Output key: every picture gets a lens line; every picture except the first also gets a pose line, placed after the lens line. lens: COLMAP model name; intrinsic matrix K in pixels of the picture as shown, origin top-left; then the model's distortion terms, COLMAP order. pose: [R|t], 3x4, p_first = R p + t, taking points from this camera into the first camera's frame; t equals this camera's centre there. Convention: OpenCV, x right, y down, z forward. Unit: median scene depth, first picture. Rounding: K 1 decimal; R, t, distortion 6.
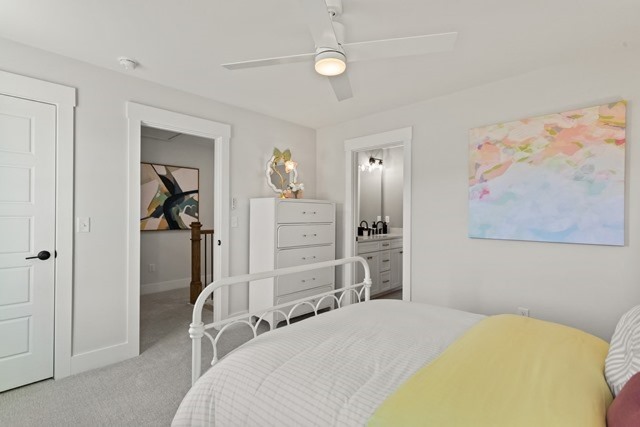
lens RADIAL K [[307.5, 0, 317.9], [0, 307.5, 214.0], [0, 0, 1]] dist [0.011415, -0.000269]
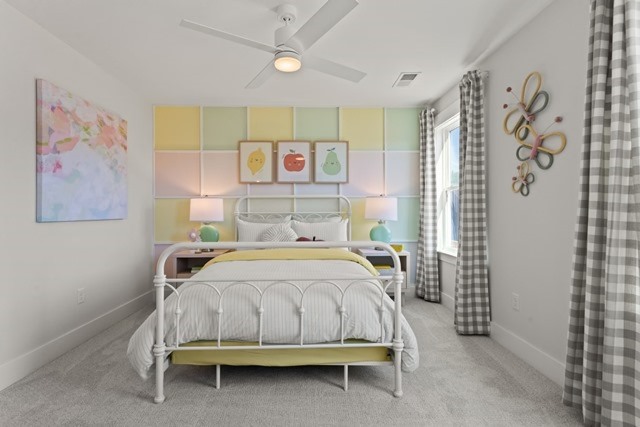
lens RADIAL K [[307.5, 0, 317.9], [0, 307.5, 214.0], [0, 0, 1]] dist [0.011415, -0.000269]
pose [[-0.724312, -0.007710, 0.689429, -0.541742], [0.000011, 0.999937, 0.011194, 0.049635], [-0.689472, 0.008115, -0.724267, 1.117004]]
